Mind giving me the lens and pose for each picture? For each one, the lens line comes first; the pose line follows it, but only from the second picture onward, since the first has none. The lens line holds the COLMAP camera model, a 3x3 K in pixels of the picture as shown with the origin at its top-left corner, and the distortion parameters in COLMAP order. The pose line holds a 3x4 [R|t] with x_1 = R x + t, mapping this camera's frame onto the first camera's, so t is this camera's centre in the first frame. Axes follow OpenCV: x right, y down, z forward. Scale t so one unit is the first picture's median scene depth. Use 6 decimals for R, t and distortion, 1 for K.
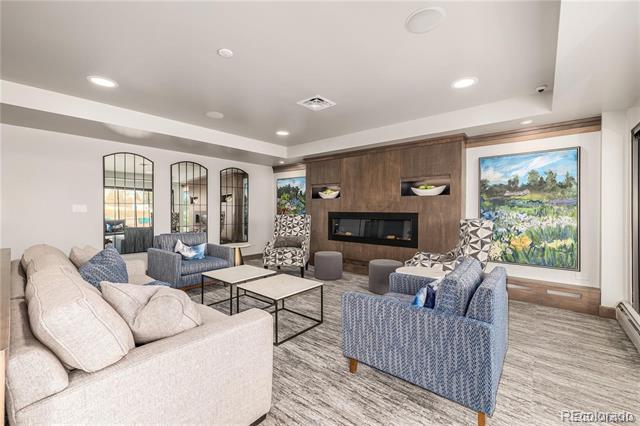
lens RADIAL K [[274.1, 0, 320.1], [0, 274.1, 210.8], [0, 0, 1]] dist [0.003882, 0.000348]
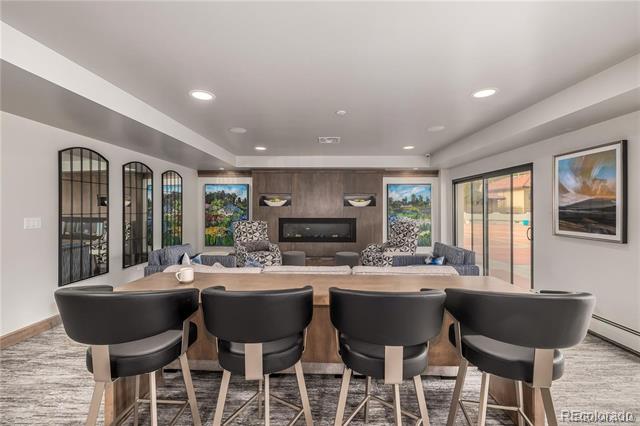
lens RADIAL K [[274.1, 0, 320.5], [0, 274.1, 208.6], [0, 0, 1]] dist [0.003882, 0.000348]
pose [[0.764302, -0.003062, 0.644851, -0.697296], [0.003283, 0.999994, 0.000858, -0.042245], [-0.644850, 0.001461, 0.764308, -0.002953]]
